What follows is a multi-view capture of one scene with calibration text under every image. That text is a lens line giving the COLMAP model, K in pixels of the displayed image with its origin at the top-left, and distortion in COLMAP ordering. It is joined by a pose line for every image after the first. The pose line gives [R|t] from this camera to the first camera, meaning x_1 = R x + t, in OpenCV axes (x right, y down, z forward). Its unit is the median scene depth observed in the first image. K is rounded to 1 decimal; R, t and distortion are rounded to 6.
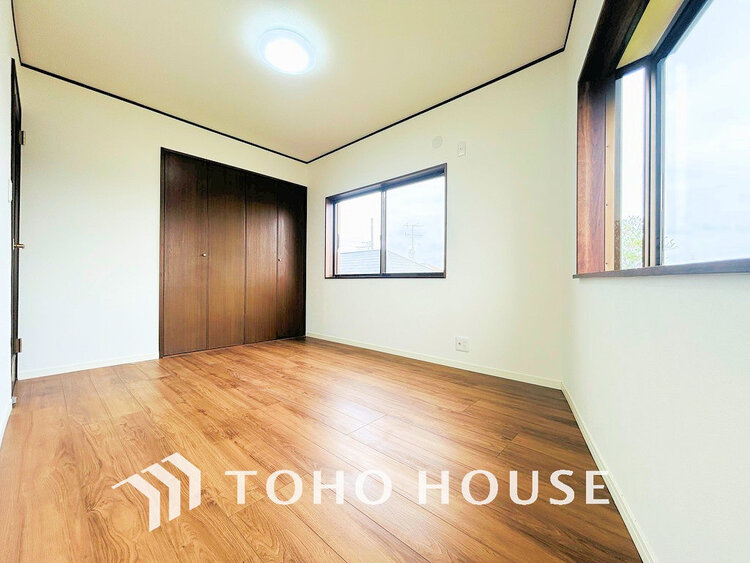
lens RADIAL K [[303.9, 0, 375.5], [0, 303.9, 284.1], [0, 0, 1]] dist [-0.004769, -0.001057]
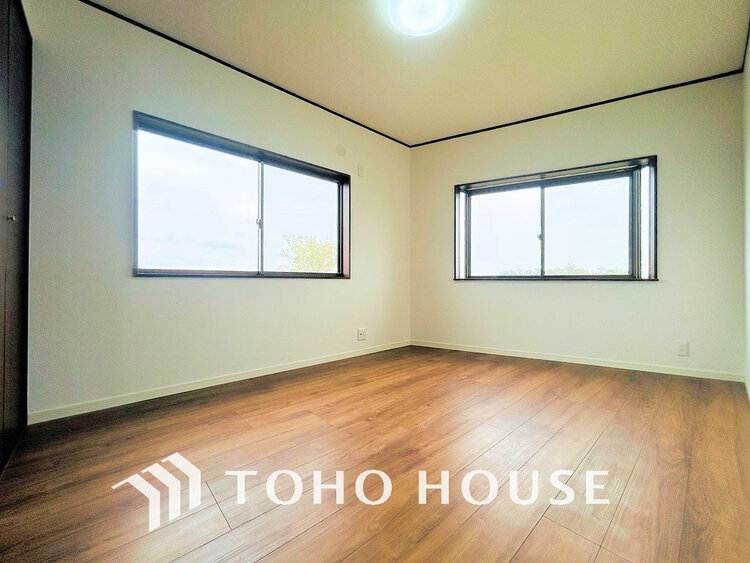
lens RADIAL K [[303.9, 0, 372.8], [0, 303.9, 281.7], [0, 0, 1]] dist [-0.004769, -0.001057]
pose [[0.097942, -0.000508, 0.995192, -1.023657], [0.009293, 0.999957, -0.000404, -0.009125], [-0.995149, 0.009288, 0.097942, 0.956076]]
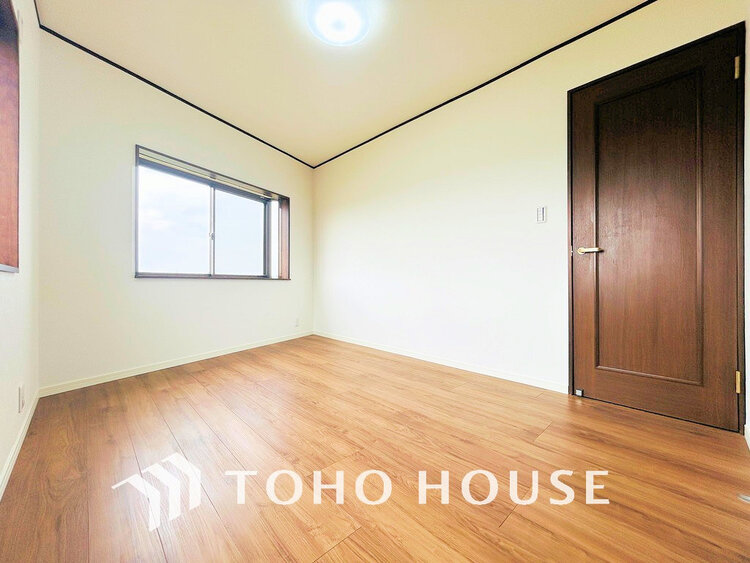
lens RADIAL K [[303.9, 0, 376.1], [0, 303.9, 283.6], [0, 0, 1]] dist [-0.004769, -0.001057]
pose [[-0.997366, -0.010822, 0.071722, -0.424371], [-0.009648, 0.999814, 0.016692, -0.017274], [-0.071890, 0.015956, -0.997285, 1.686888]]
